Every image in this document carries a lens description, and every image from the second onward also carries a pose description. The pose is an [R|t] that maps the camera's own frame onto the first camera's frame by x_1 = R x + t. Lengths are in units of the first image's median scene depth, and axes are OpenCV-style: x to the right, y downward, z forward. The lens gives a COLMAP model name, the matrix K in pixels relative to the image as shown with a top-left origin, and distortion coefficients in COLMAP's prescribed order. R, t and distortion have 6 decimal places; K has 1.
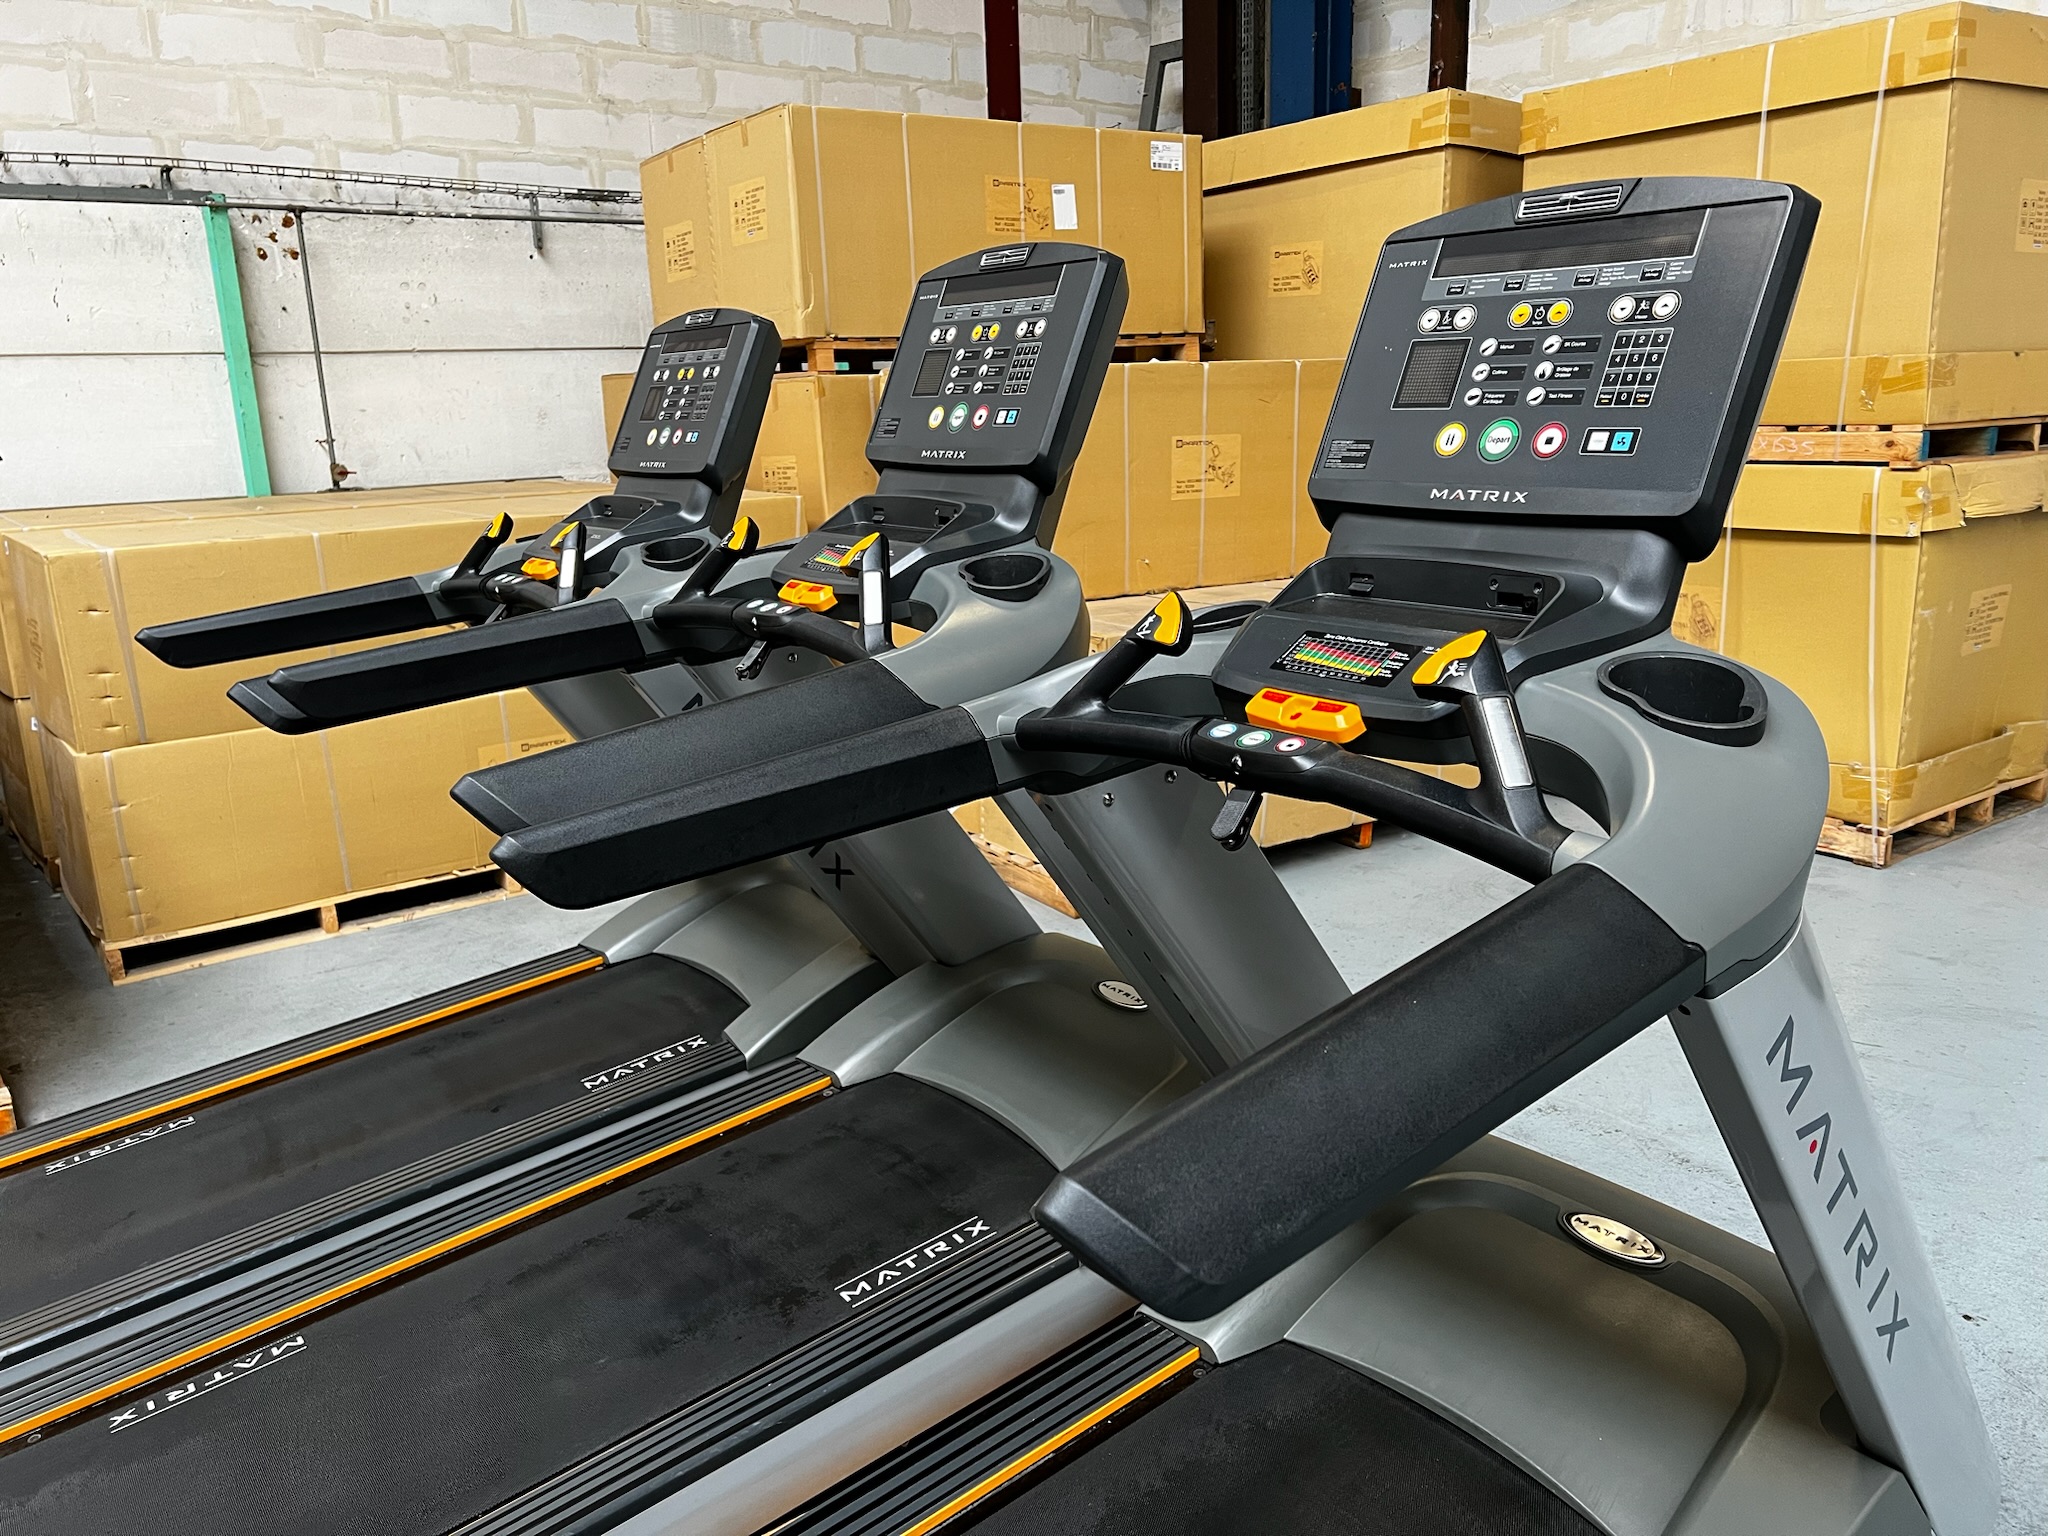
lens RADIAL K [[1555.3, 0, 1022.0], [0, 1555.3, 779.3], [0, 0, 1]] dist [0.045461, -0.051045]
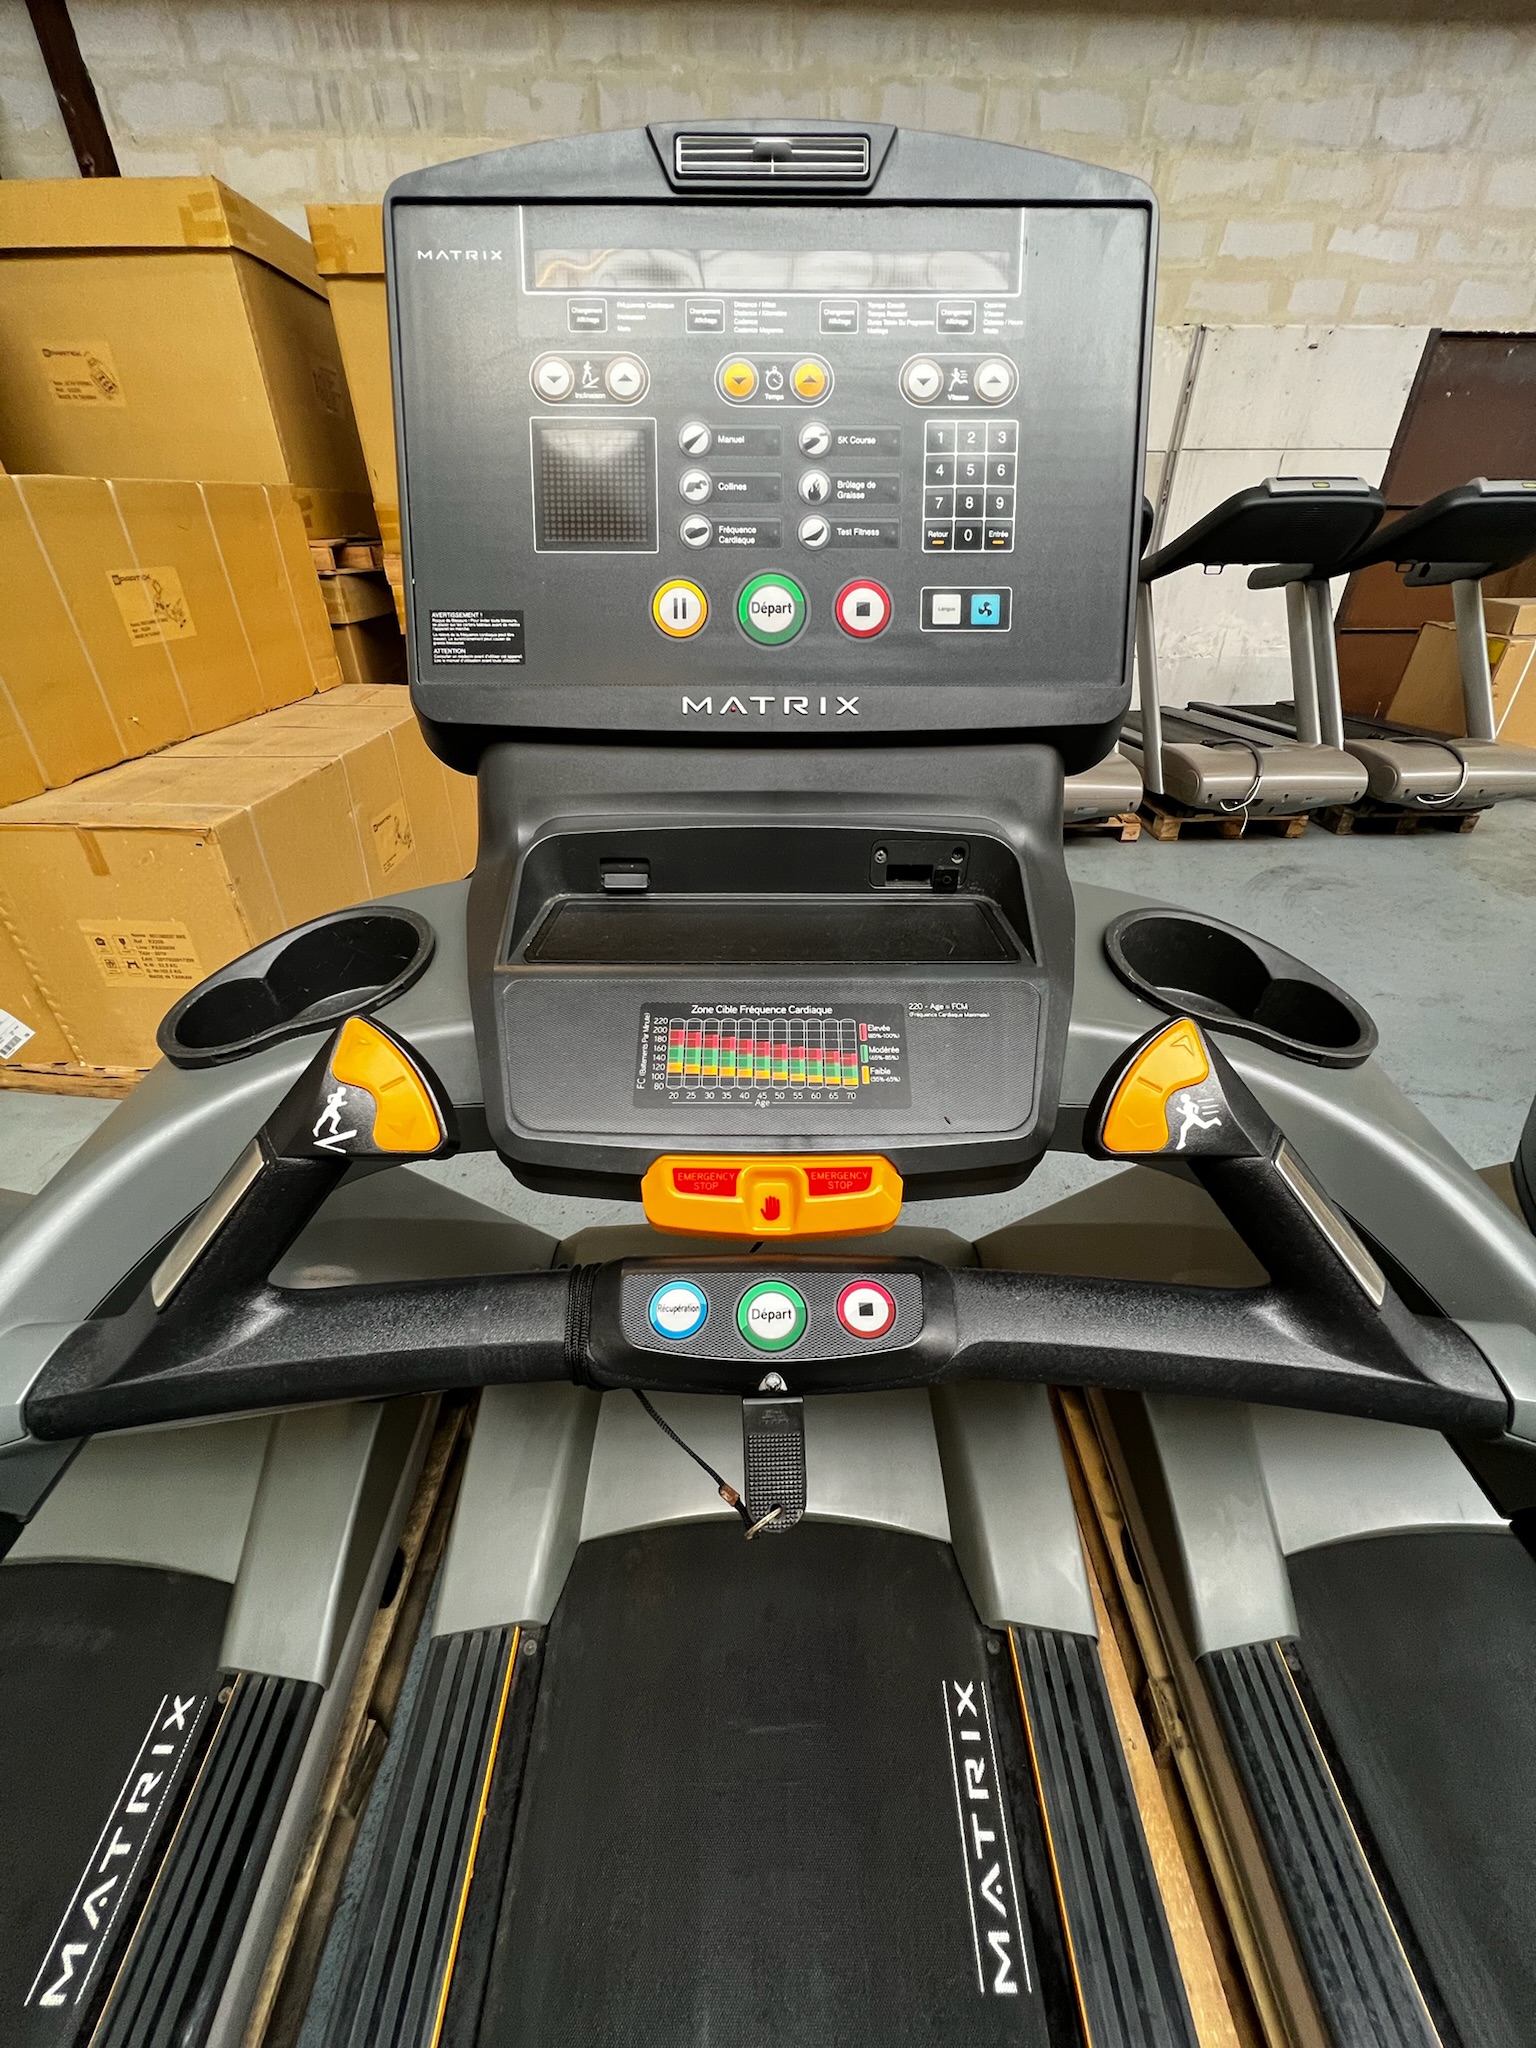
lens RADIAL K [[826.8, 0, 780.7], [0, 826.8, 1022.8], [0, 0, 1]] dist [-0.002073, -0.000442]
pose [[0.591150, -0.407375, 0.696123, -0.105797], [0.177318, 0.907600, 0.380553, -0.091571], [-0.786829, -0.101529, 0.608762, 0.360744]]
